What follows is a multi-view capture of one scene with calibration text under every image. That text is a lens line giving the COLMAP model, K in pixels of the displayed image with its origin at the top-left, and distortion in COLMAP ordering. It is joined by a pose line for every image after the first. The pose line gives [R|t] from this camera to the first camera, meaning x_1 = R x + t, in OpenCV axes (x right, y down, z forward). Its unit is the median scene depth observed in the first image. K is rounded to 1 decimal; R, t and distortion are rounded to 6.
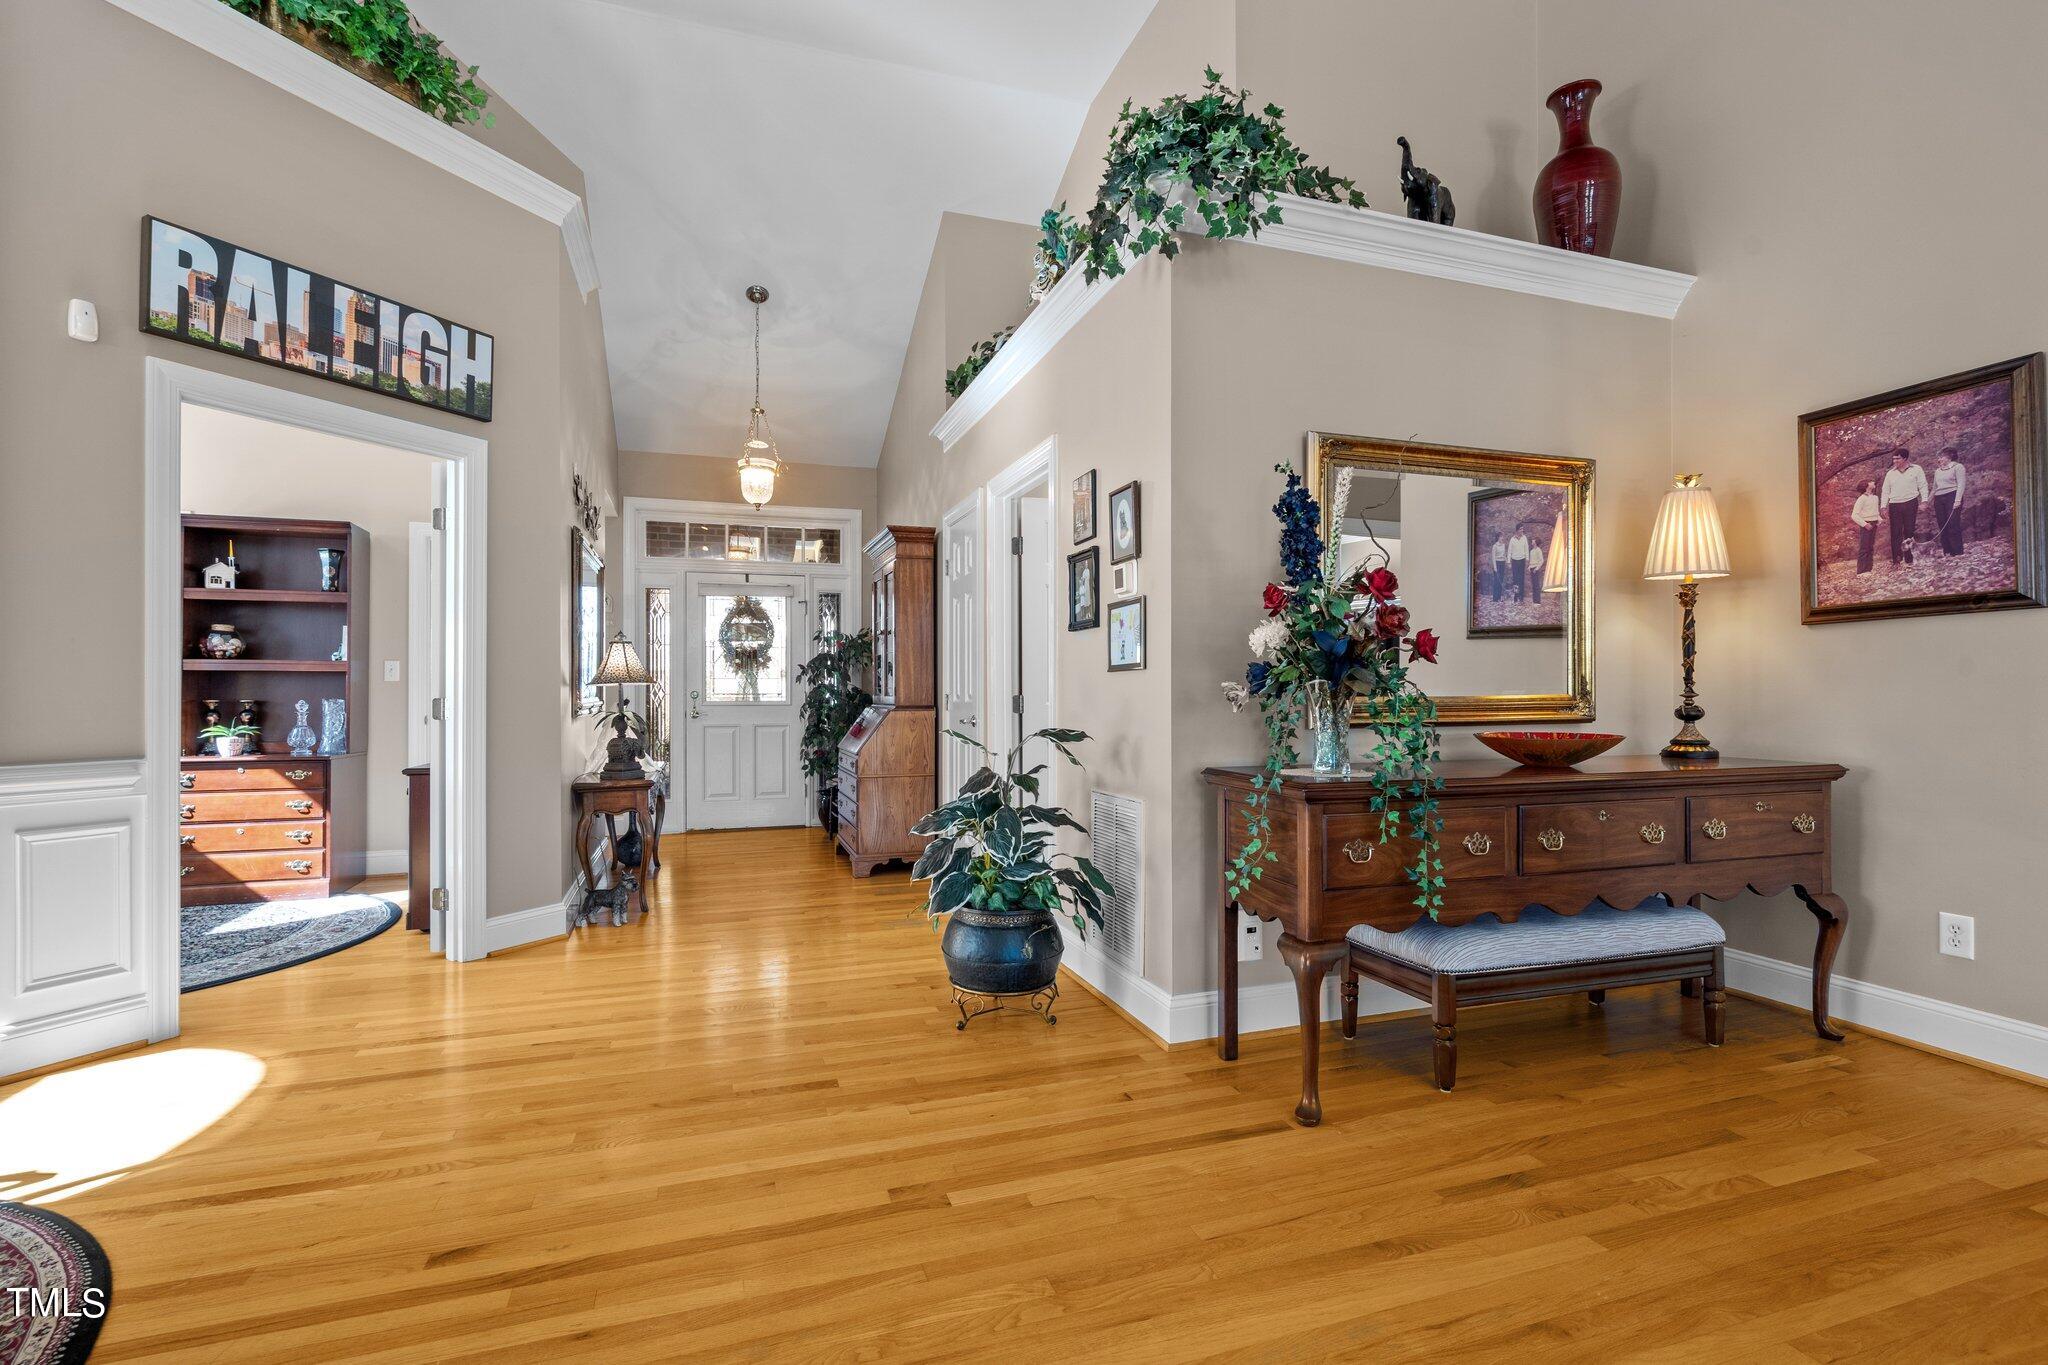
lens RADIAL K [[935.4, 0, 1028.5], [0, 935.4, 690.5], [0, 0, 1]] dist [-0.000197, -0.000259]
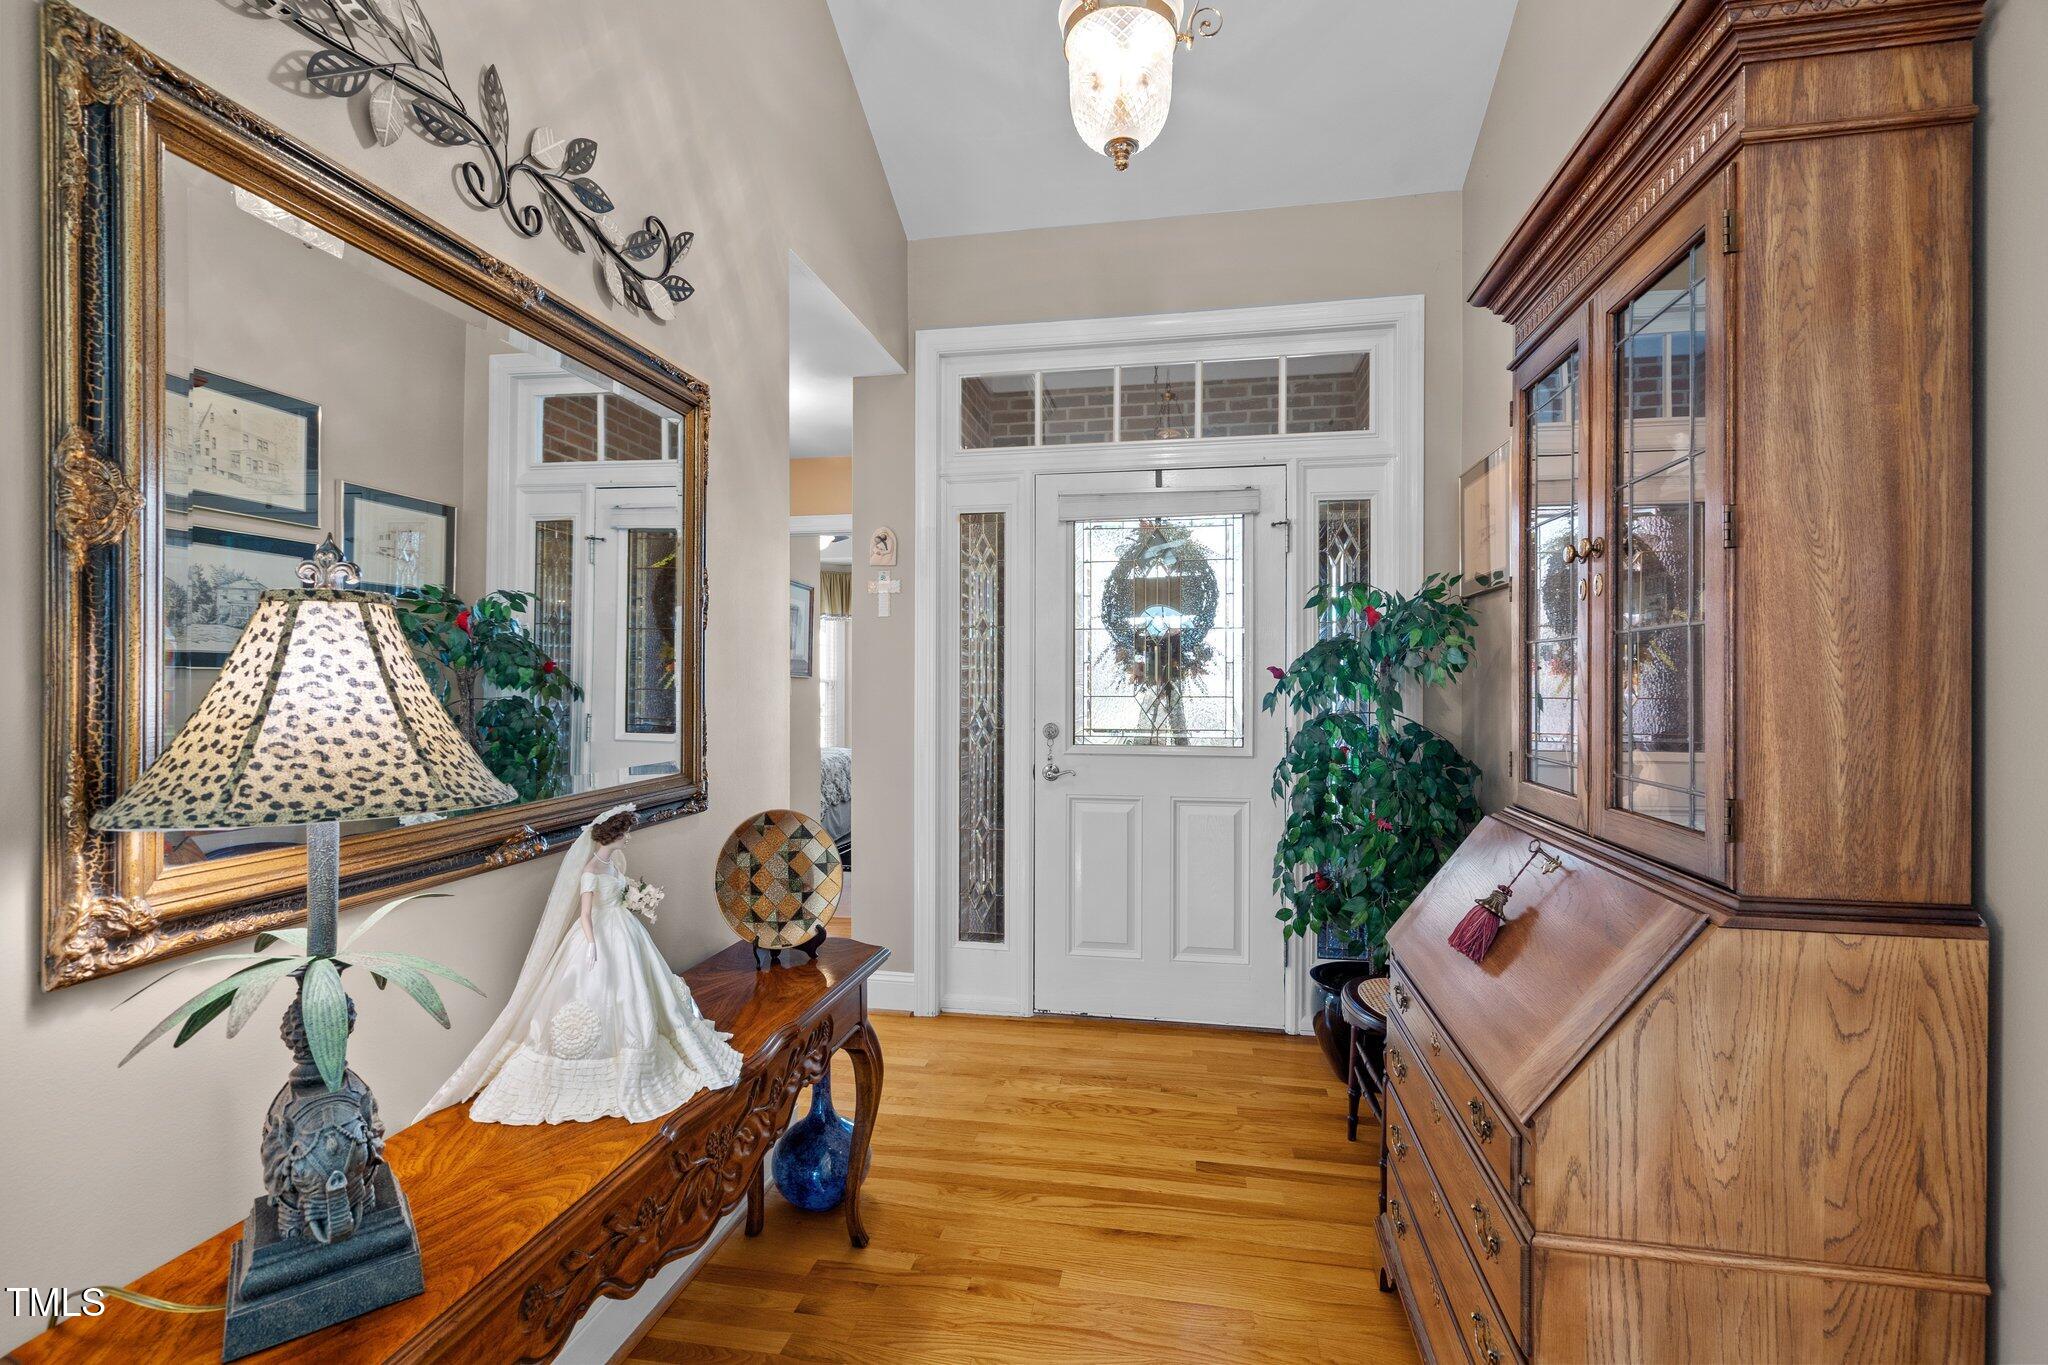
lens RADIAL K [[933.9, 0, 1019.5], [0, 933.9, 677.3], [0, 0, 1]] dist [0.001012, 0.001534]
pose [[0.868113, 0.002316, -0.496361, -0.196260], [-0.002790, 0.999996, -0.000214, -0.033046], [0.496359, 0.001571, 0.868116, 0.842164]]
